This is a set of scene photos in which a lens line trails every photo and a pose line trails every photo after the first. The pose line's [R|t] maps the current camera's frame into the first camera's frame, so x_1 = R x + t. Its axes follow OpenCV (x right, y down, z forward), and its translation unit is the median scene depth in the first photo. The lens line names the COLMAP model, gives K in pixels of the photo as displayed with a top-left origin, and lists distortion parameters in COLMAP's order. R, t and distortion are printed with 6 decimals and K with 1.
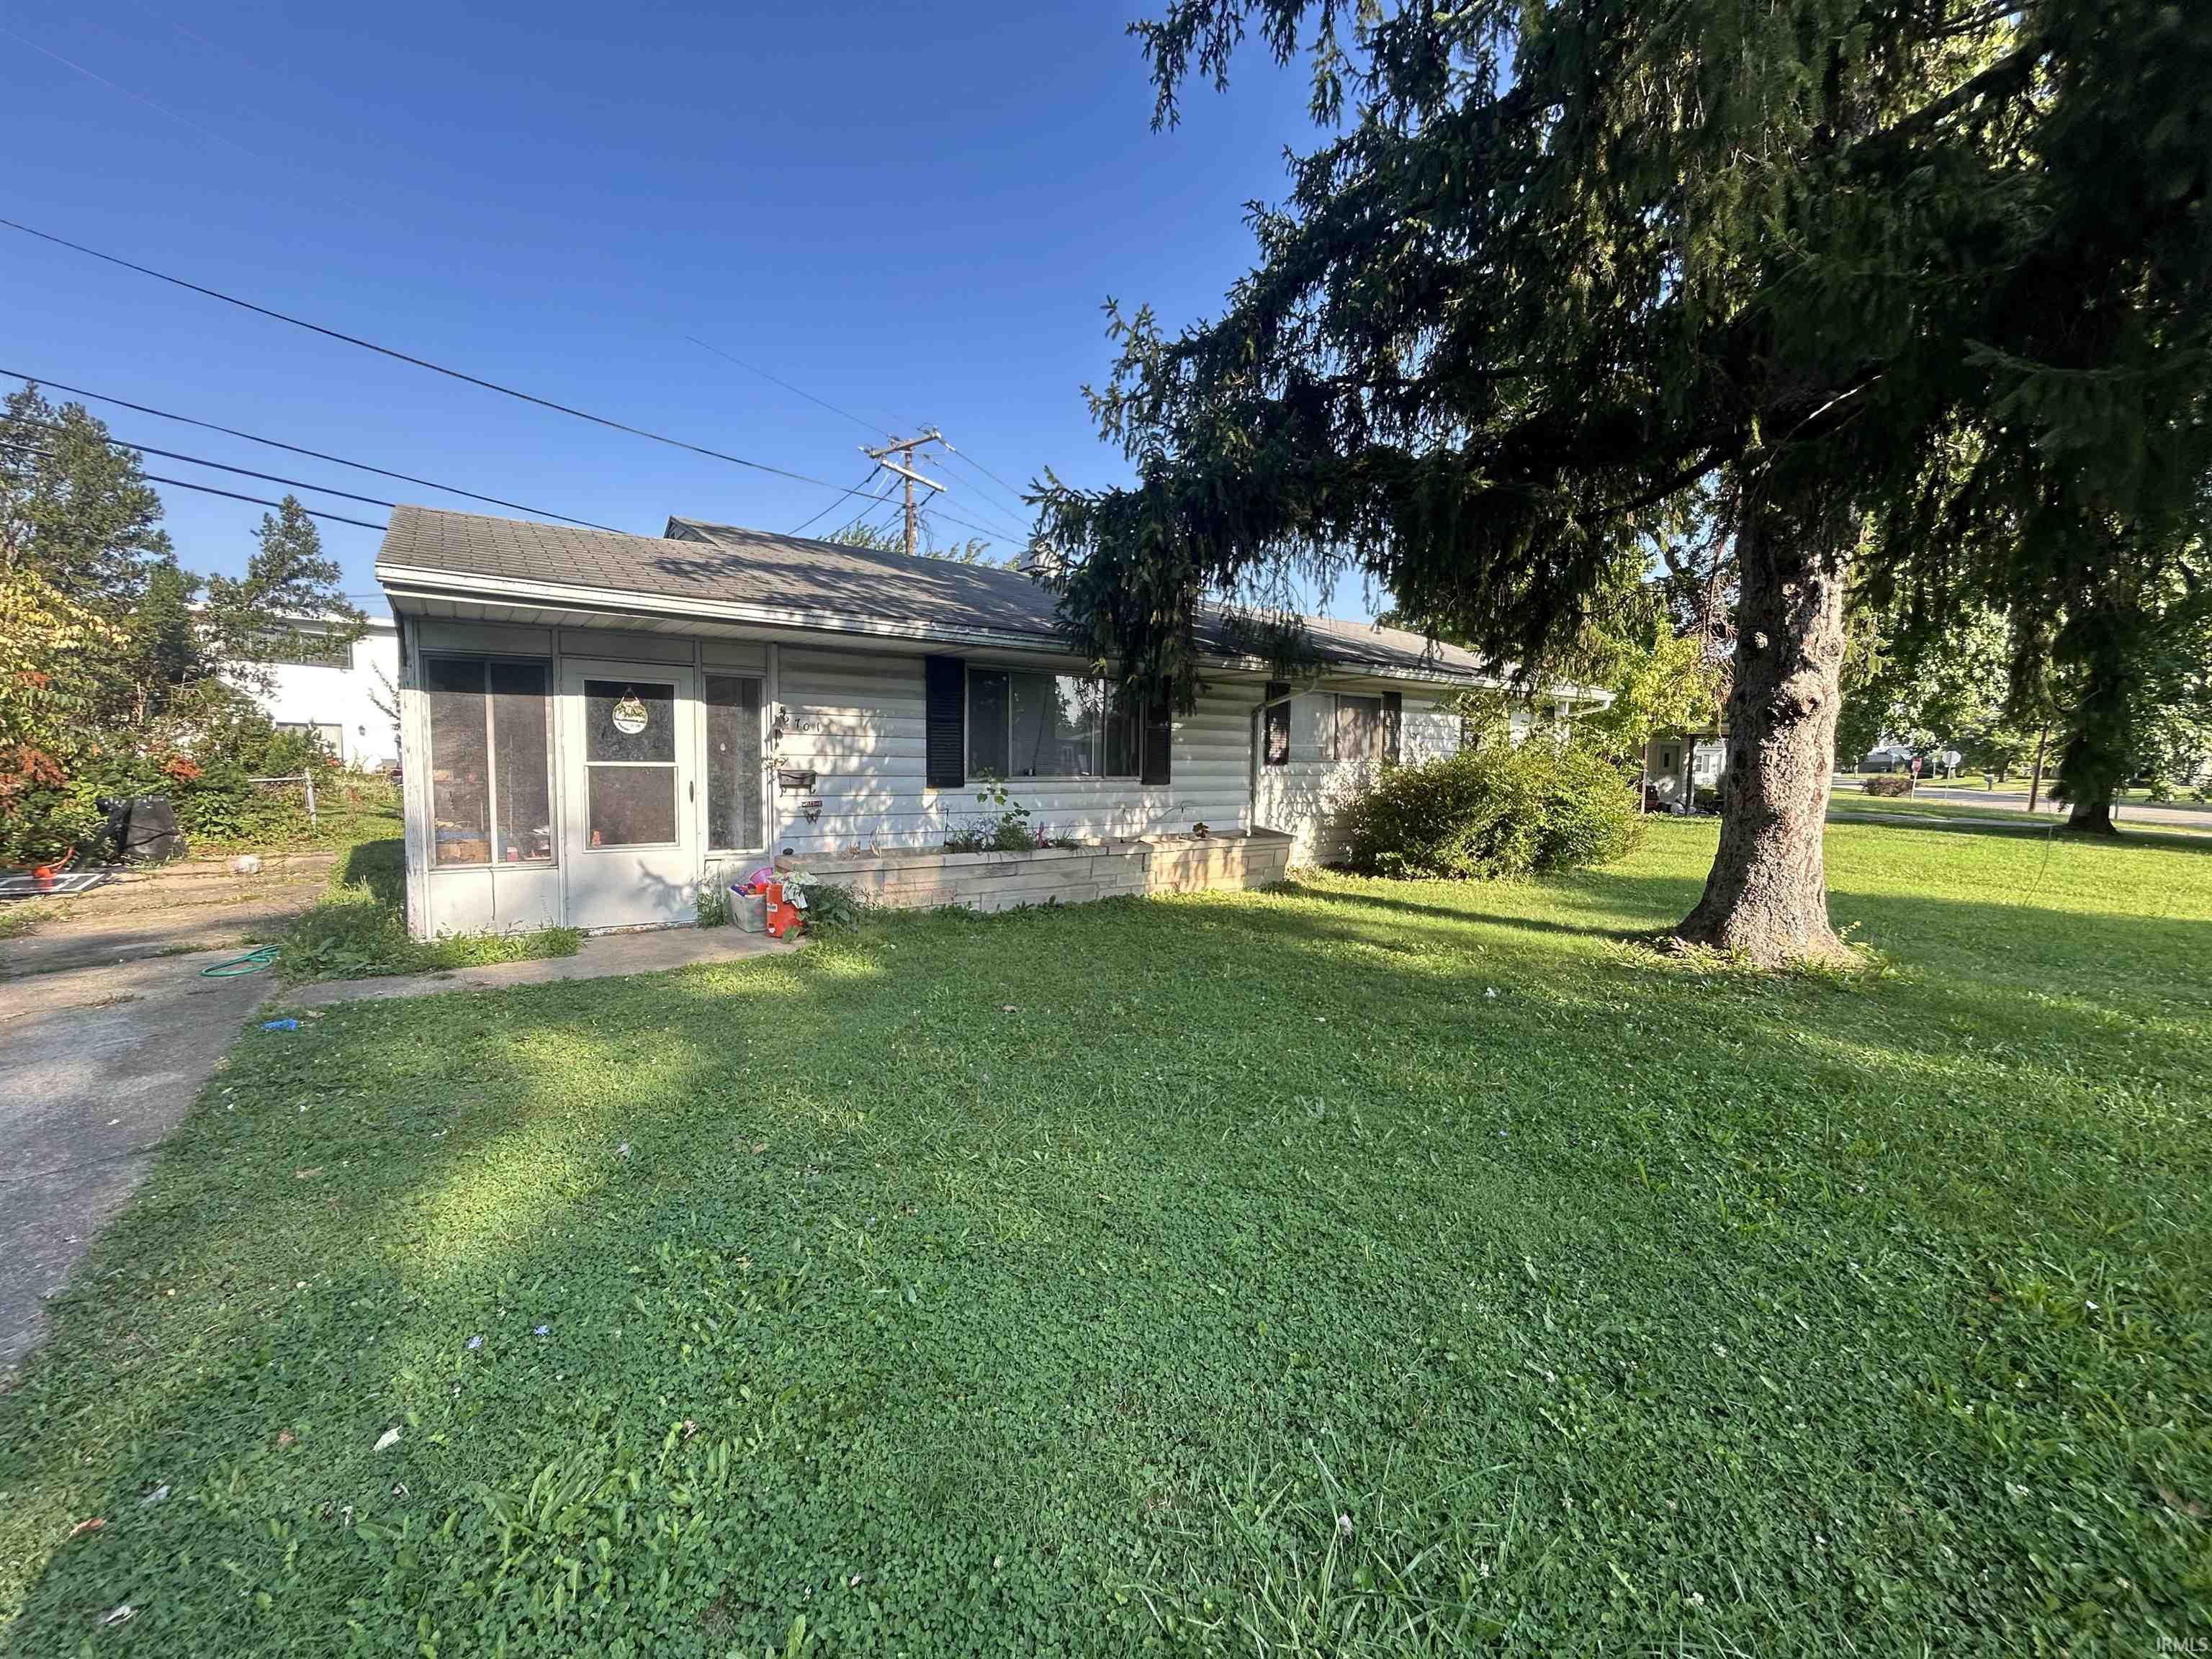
lens RADIAL K [[892.8, 0, 1106.0], [0, 892.8, 829.5], [0, 0, 1]] dist [-0.000503, -0.000180]
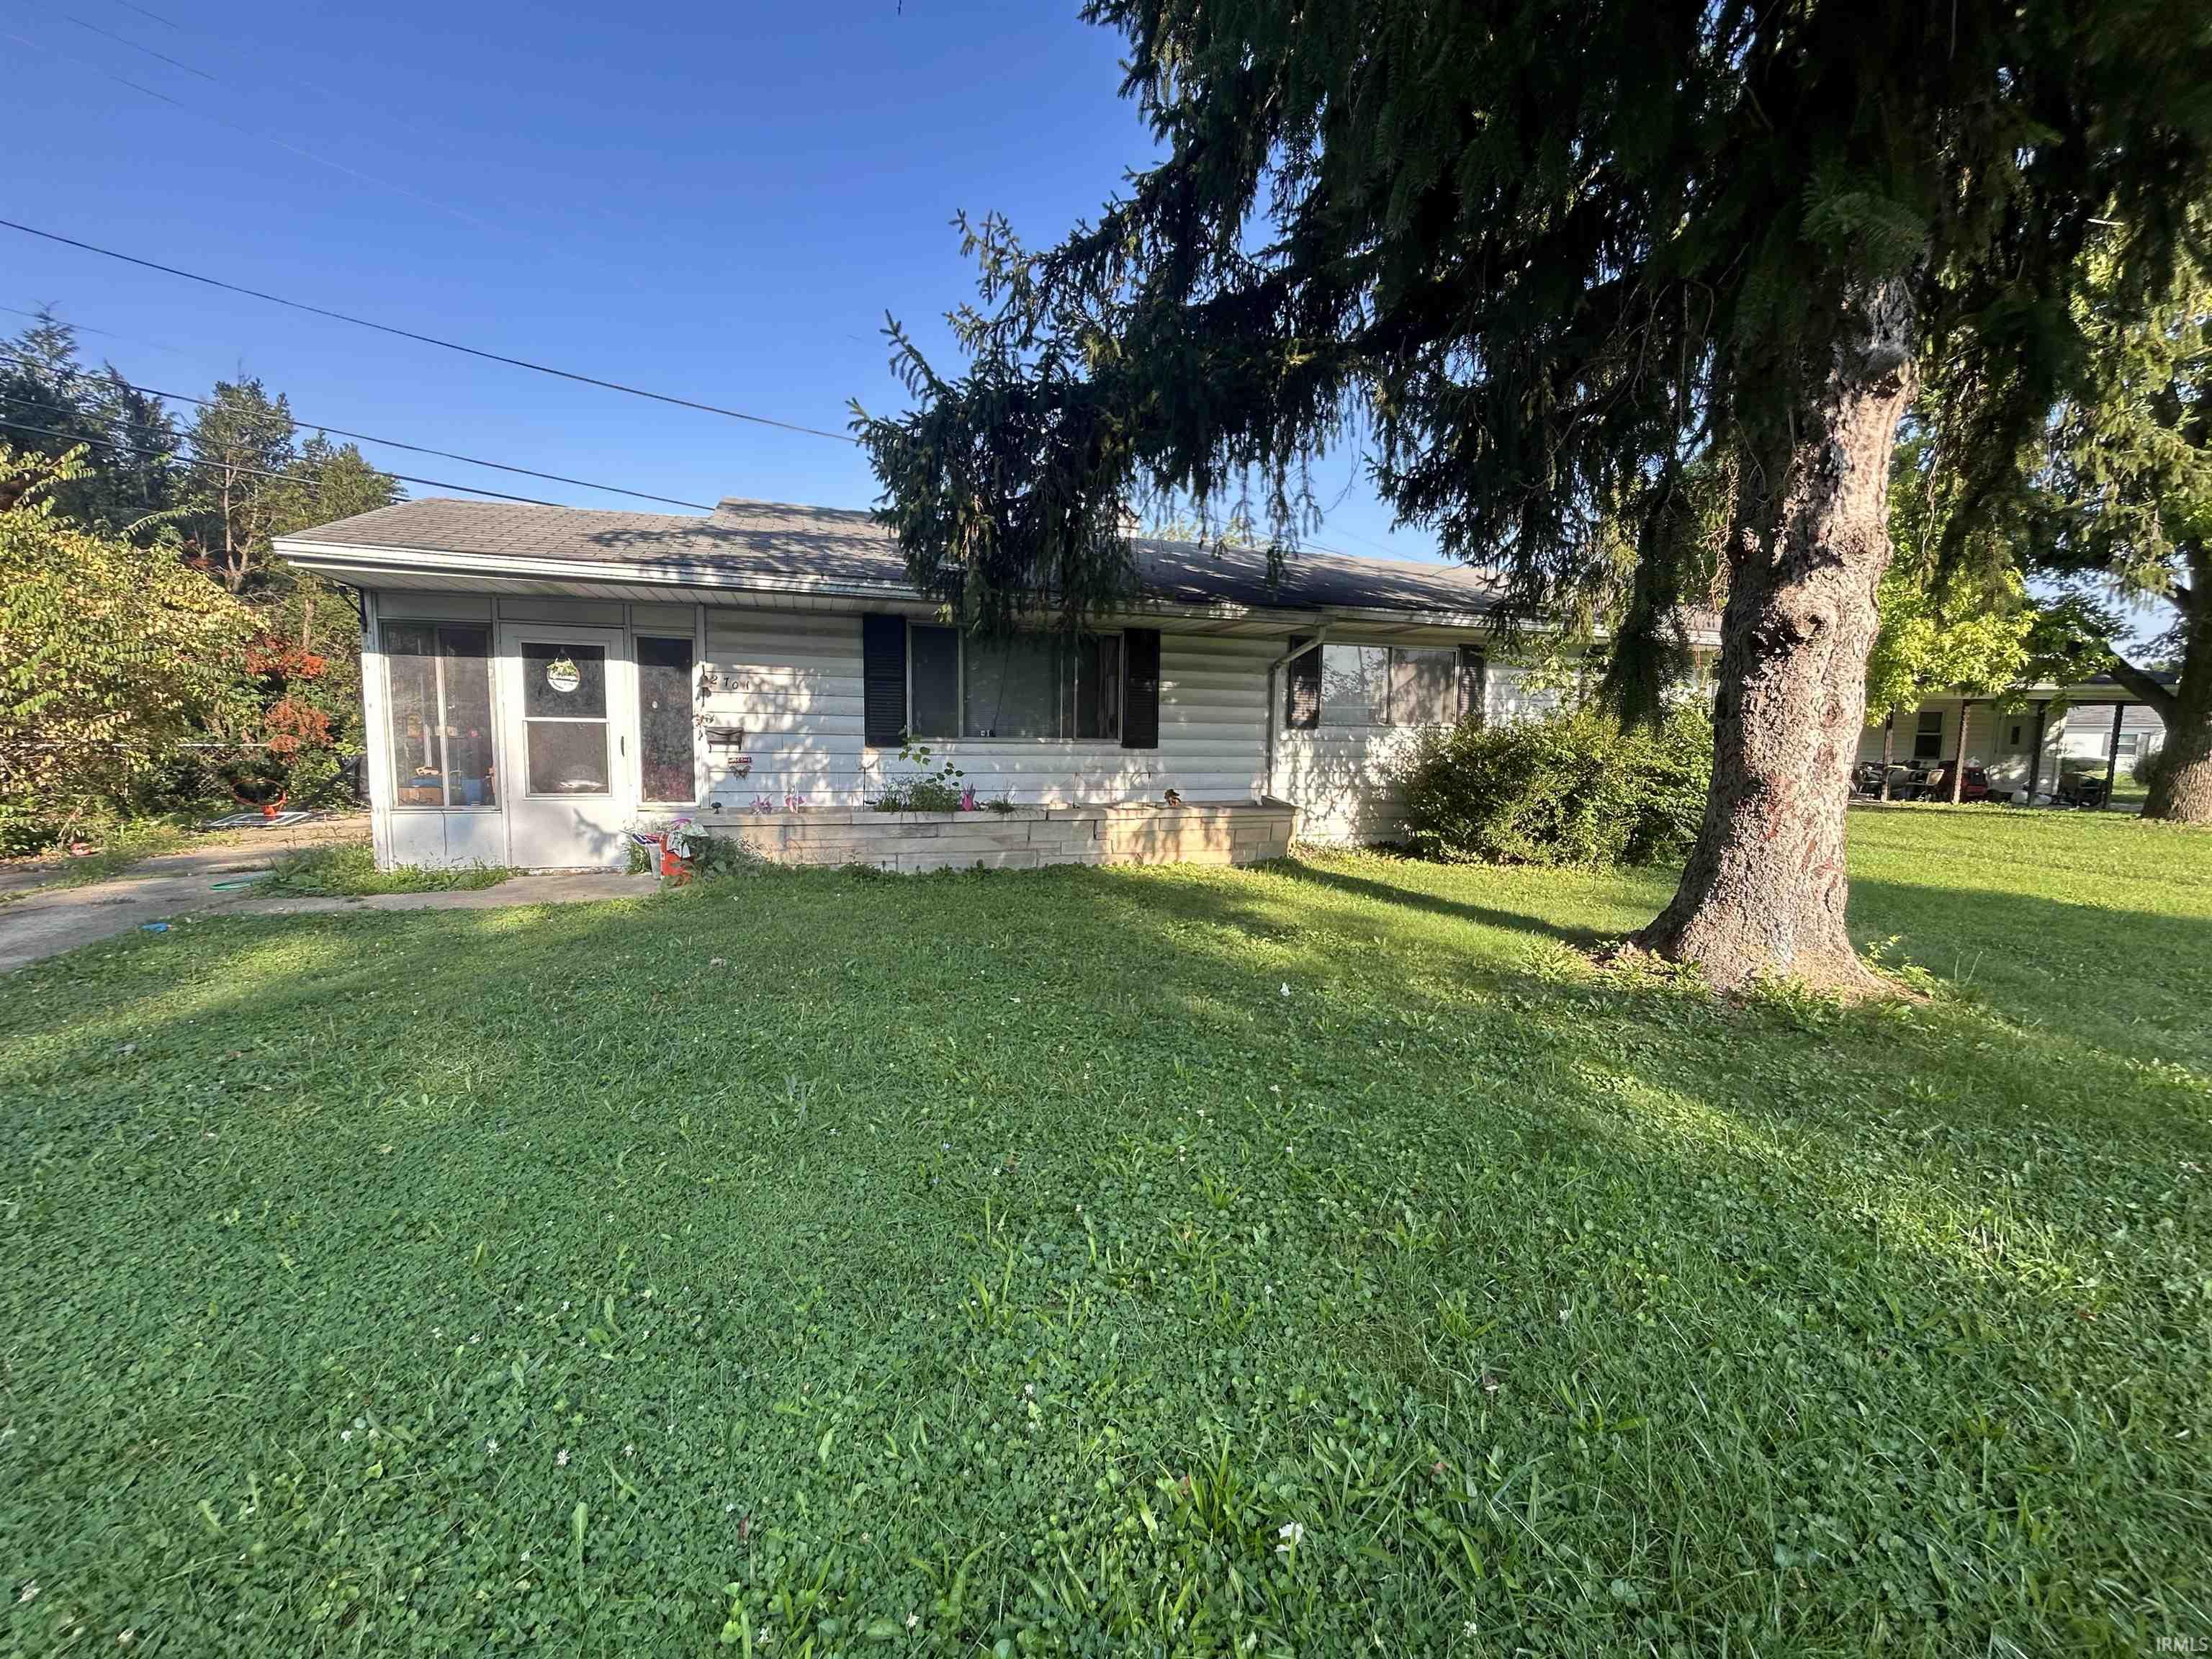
lens RADIAL K [[892.8, 0, 1106.0], [0, 892.8, 829.5], [0, 0, 1]] dist [-0.000503, -0.000180]
pose [[0.957632, 0.031152, -0.286307, 0.359021], [-0.025068, 0.999376, 0.024893, 0.014386], [0.286903, -0.016661, 0.957815, 0.123570]]
